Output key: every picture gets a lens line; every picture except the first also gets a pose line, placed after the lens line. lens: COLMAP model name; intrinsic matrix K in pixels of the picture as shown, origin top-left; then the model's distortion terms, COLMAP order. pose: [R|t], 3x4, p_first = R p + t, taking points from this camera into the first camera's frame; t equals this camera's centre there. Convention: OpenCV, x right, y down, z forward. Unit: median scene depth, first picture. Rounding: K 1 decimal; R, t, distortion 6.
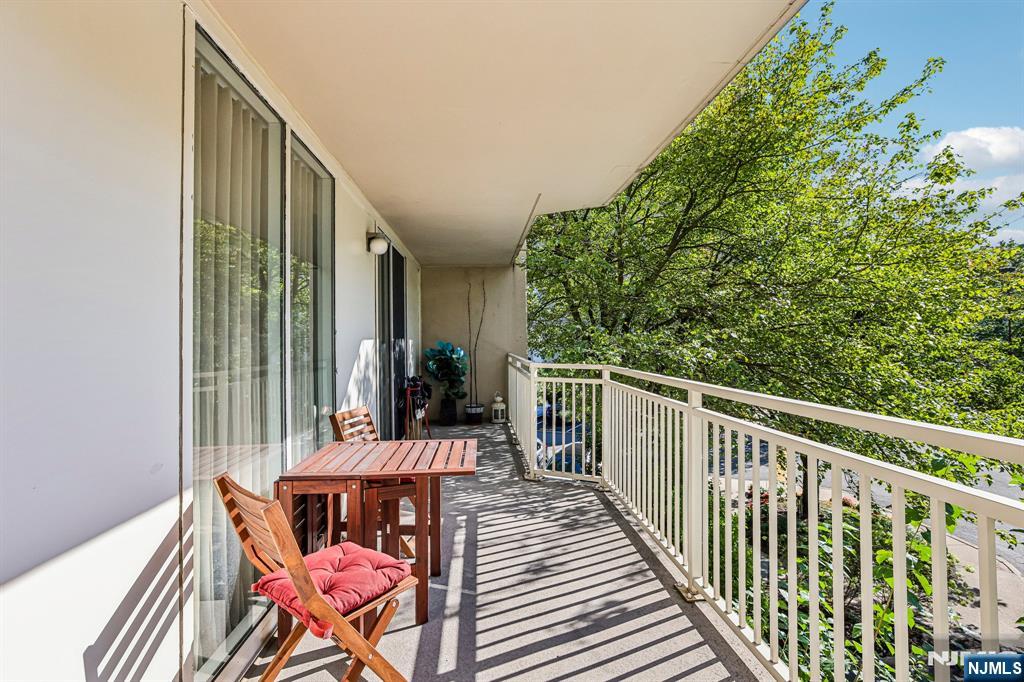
lens RADIAL K [[486.4, 0, 506.8], [0, 486.4, 339.3], [0, 0, 1]] dist [-0.053211, 0.021585]
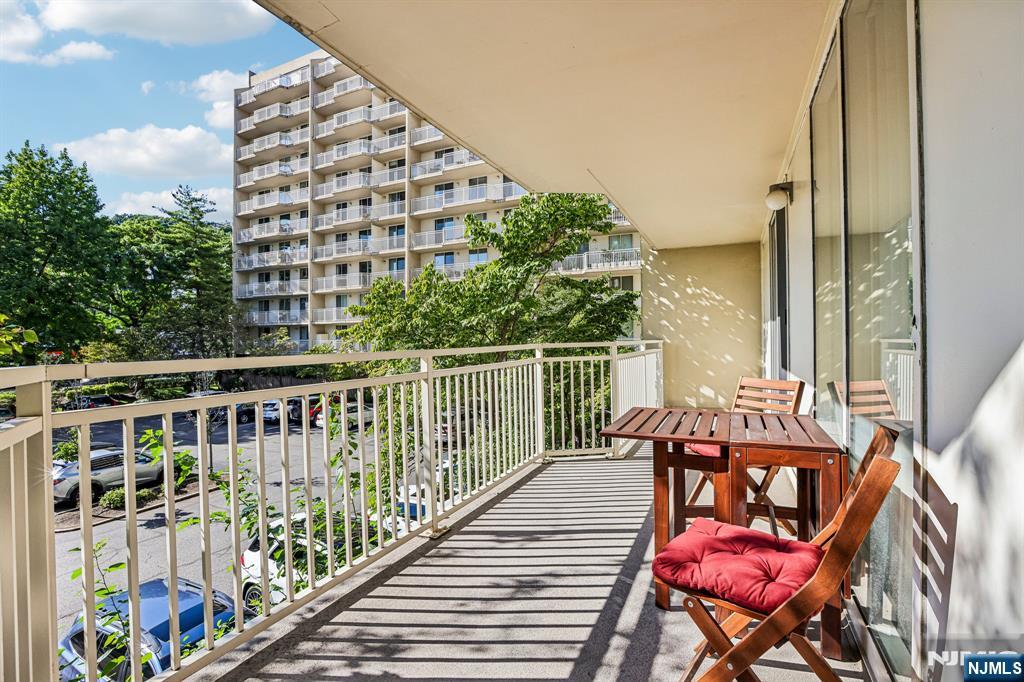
lens RADIAL K [[486.4, 0, 506.8], [0, 486.4, 339.3], [0, 0, 1]] dist [-0.053211, 0.021585]
pose [[-0.880065, 0.031536, 0.473804, -0.222386], [0.030333, 0.999488, -0.010183, 0.055131], [-0.473883, 0.005411, -0.880571, 1.304446]]
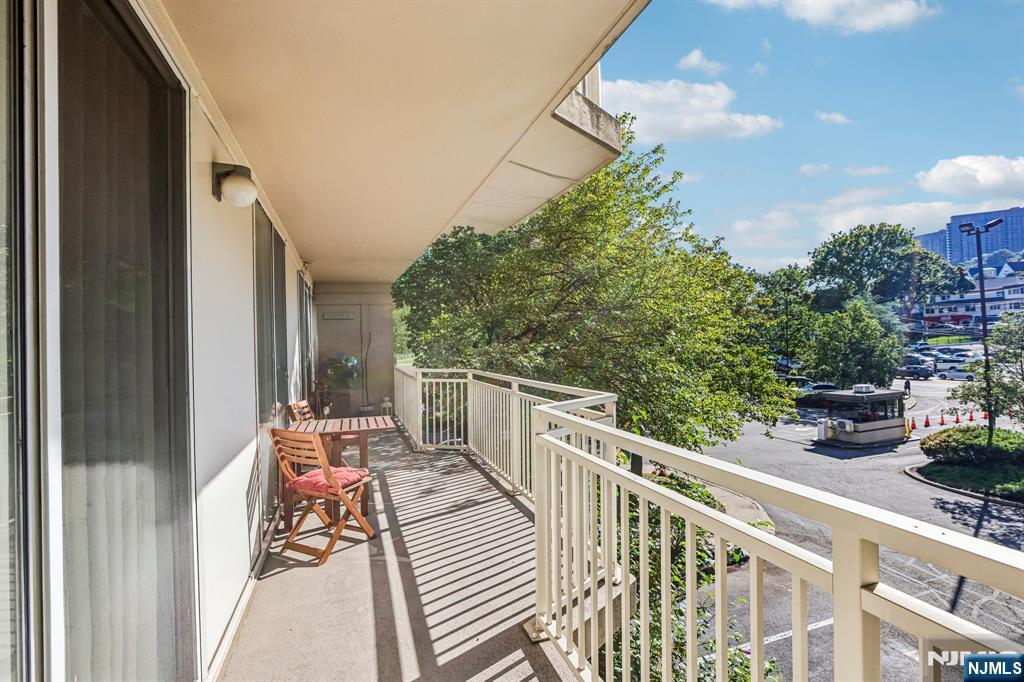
lens RADIAL K [[486.4, 0, 506.8], [0, 486.4, 339.3], [0, 0, 1]] dist [-0.053211, 0.021585]
pose [[0.966885, -0.005093, 0.255162, -0.073391], [0.007631, 0.999931, -0.008958, -0.027369], [-0.255099, 0.010608, 0.966857, -0.532462]]
